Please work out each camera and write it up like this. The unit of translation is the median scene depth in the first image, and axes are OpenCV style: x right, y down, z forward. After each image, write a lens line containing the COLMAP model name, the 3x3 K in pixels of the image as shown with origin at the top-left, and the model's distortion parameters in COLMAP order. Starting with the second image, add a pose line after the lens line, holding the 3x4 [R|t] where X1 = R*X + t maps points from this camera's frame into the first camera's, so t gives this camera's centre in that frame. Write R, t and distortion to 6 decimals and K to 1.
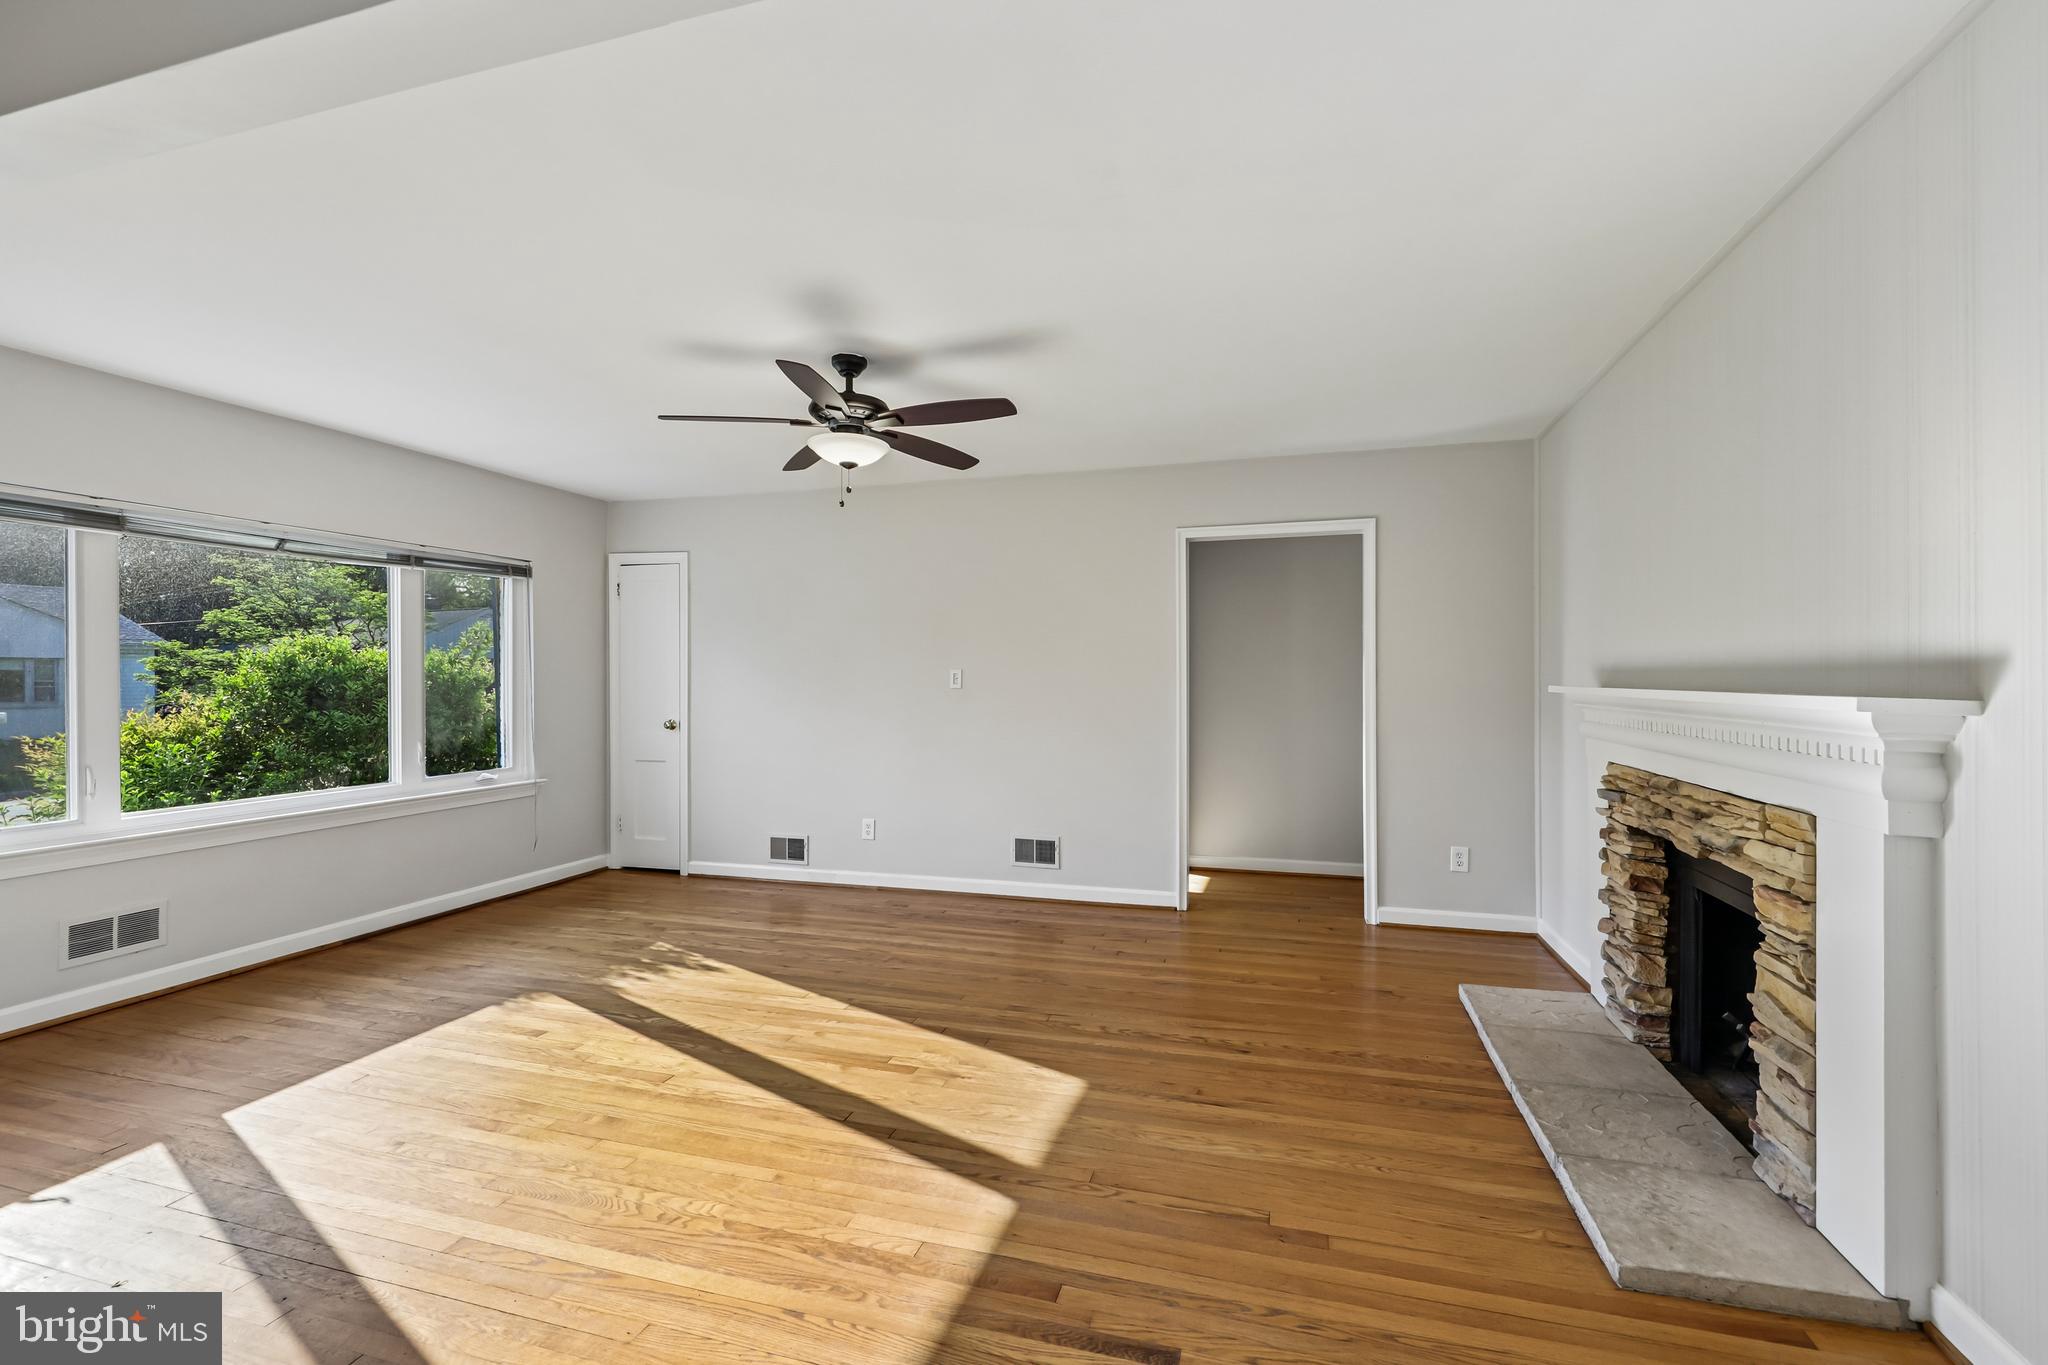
lens RADIAL K [[896.1, 0, 1024.0], [0, 896.1, 681.5], [0, 0, 1]] dist [0.012699, 0.000024]
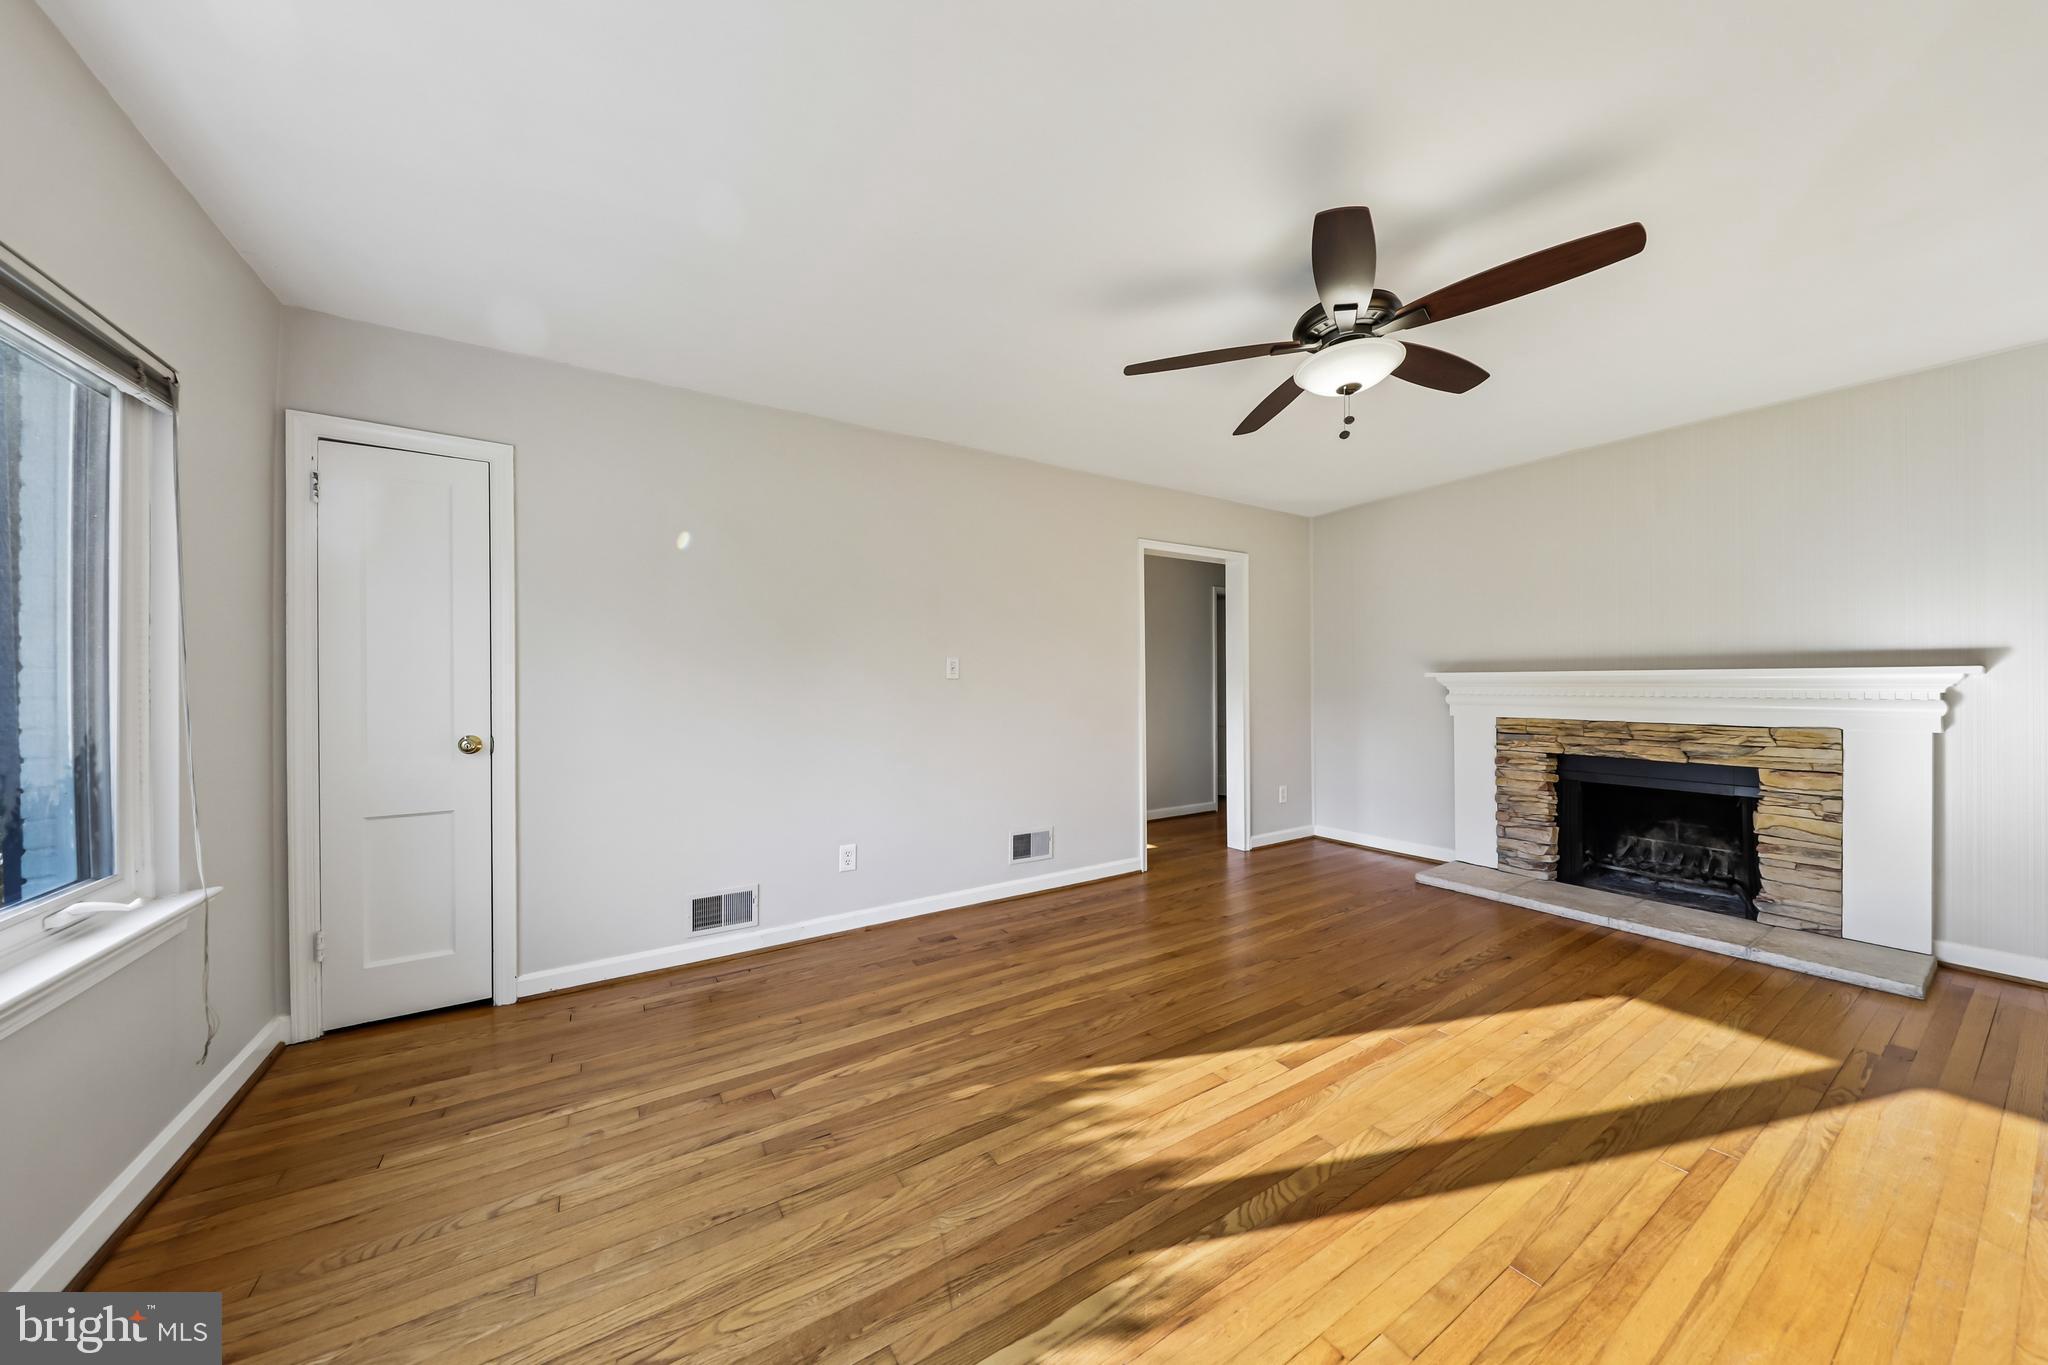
lens RADIAL K [[662.6, 0, 1011.5], [0, 662.6, 682.9], [0, 0, 1]] dist [0.001147, -0.000099]
pose [[0.665837, -0.000344, 0.746097, -0.601112], [0.006117, 0.999969, -0.004998, 0.017084], [-0.746072, 0.007892, 0.665818, 0.589750]]
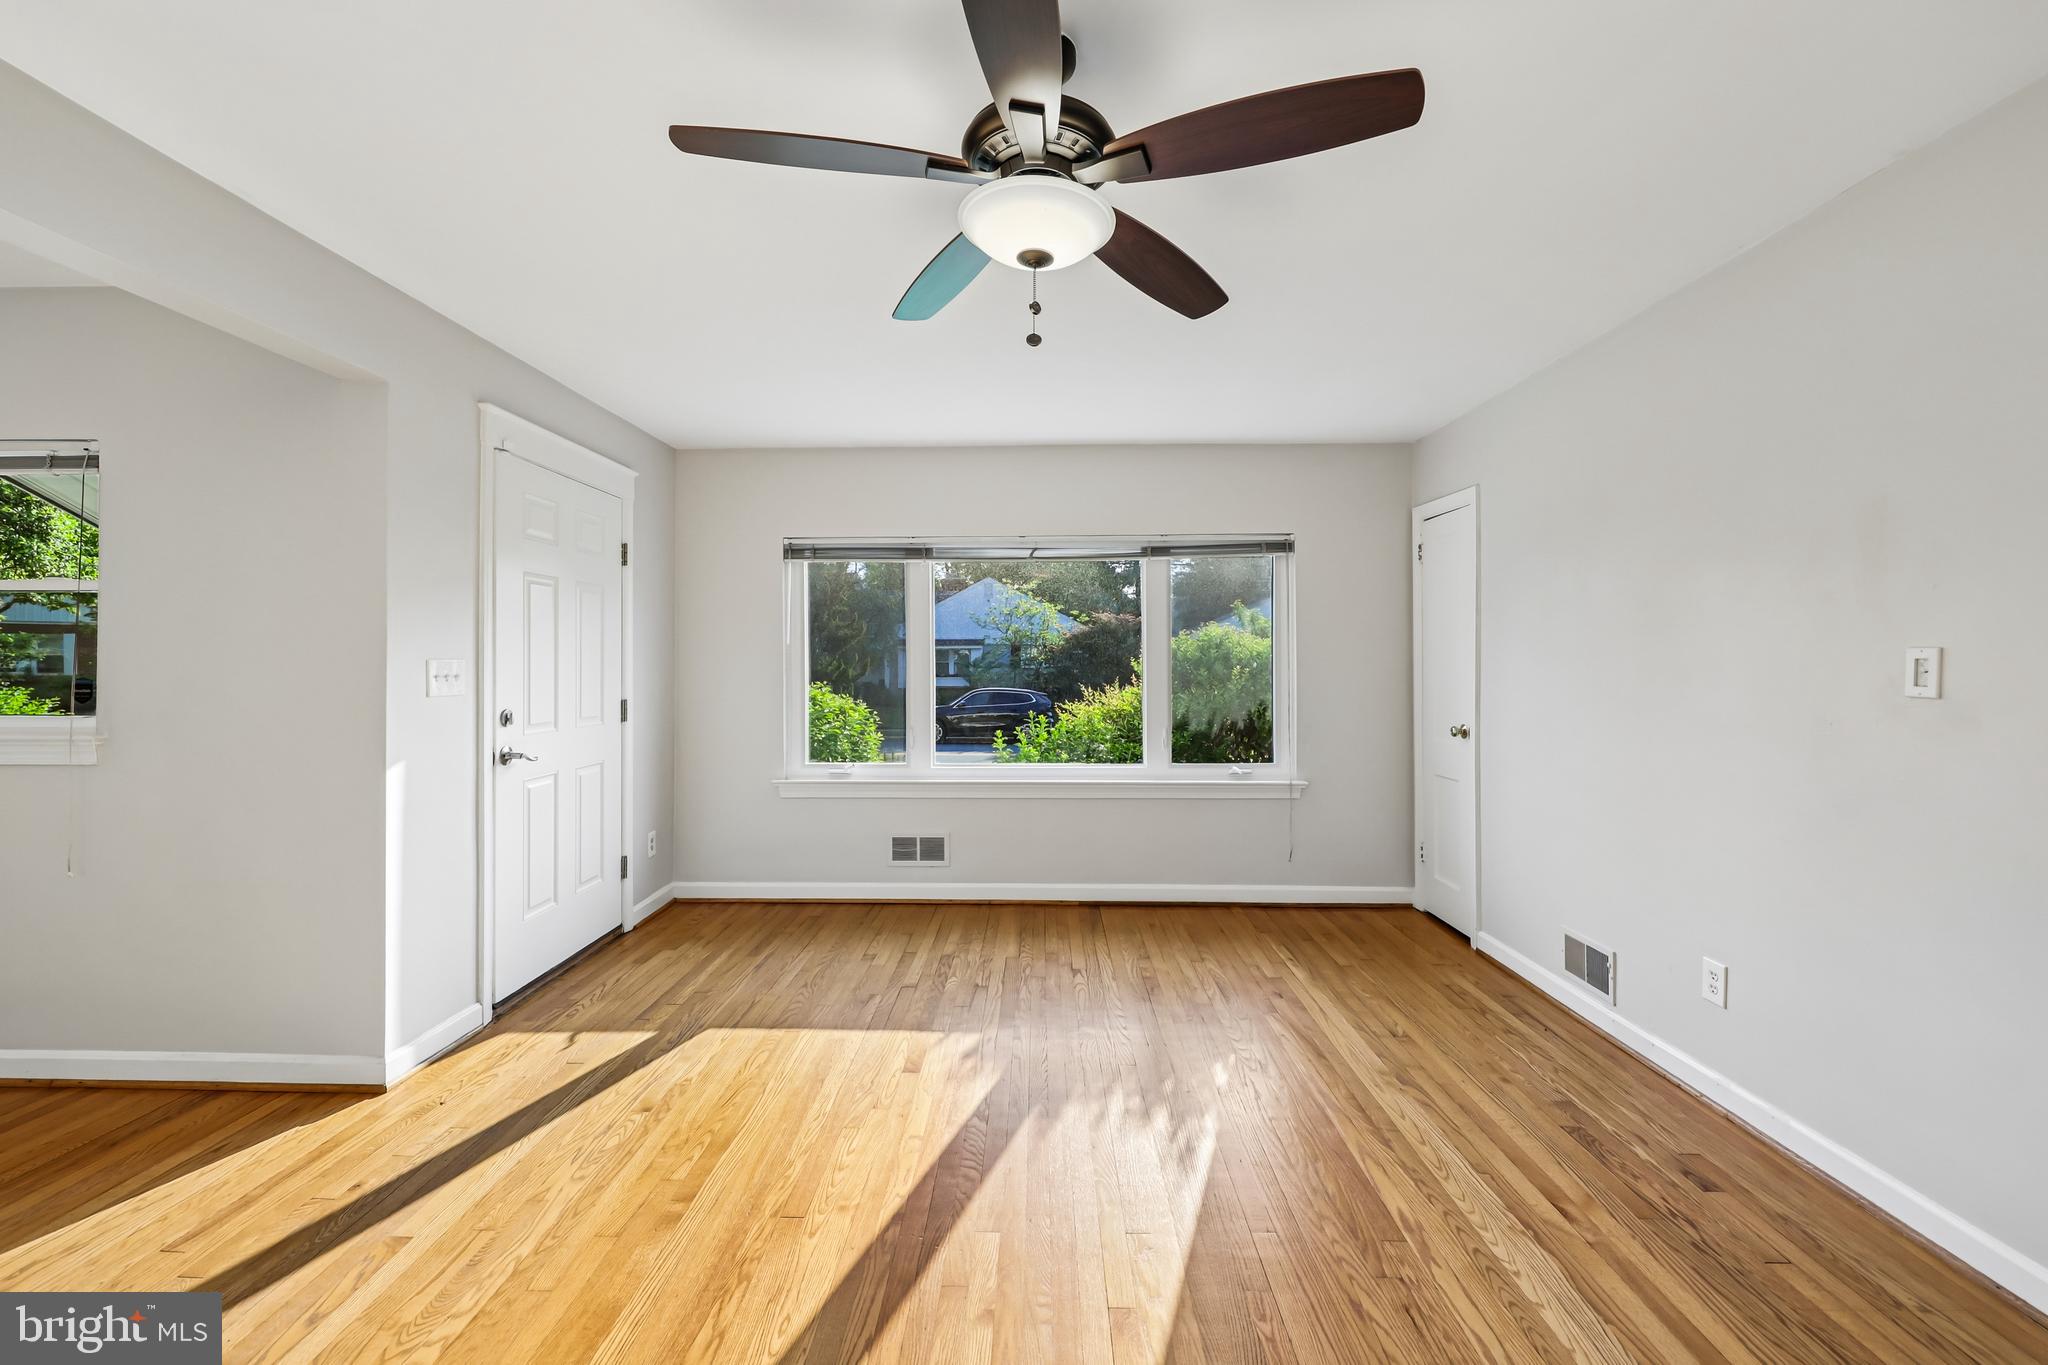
lens RADIAL K [[816.6, 0, 1020.0], [0, 816.6, 660.4], [0, 0, 1]] dist [0.007618, -0.000325]
pose [[0.258913, -0.002504, -0.965897, 0.183742], [-0.003785, 0.999986, -0.003607, -0.005649], [0.965893, 0.004589, 0.258900, 0.615759]]
